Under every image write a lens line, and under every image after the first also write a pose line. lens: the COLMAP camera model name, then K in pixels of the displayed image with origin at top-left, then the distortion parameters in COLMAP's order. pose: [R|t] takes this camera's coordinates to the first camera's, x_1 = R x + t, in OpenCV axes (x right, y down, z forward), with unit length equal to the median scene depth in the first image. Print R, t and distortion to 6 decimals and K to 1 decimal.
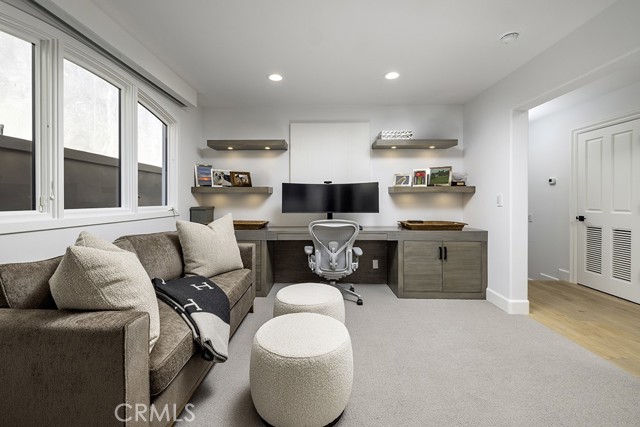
lens RADIAL K [[273.6, 0, 316.2], [0, 273.6, 200.9], [0, 0, 1]] dist [0.000166, 0.000293]
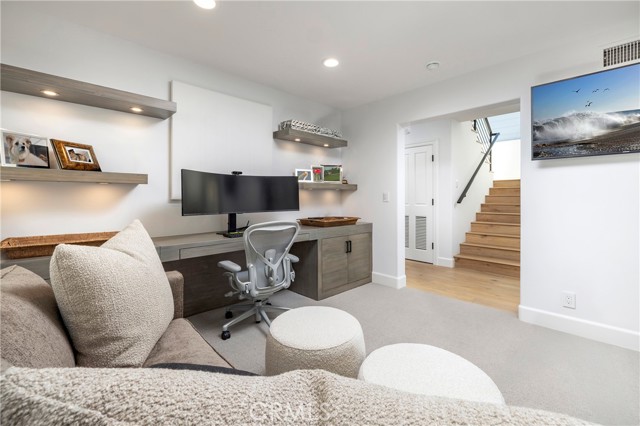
lens RADIAL K [[273.6, 0, 314.1], [0, 273.6, 196.6], [0, 0, 1]] dist [0.000166, 0.000293]
pose [[0.708495, 0.002666, 0.705711, -0.374052], [0.004058, 0.999961, -0.007851, 0.005612], [-0.705704, 0.008426, 0.708457, 0.342168]]
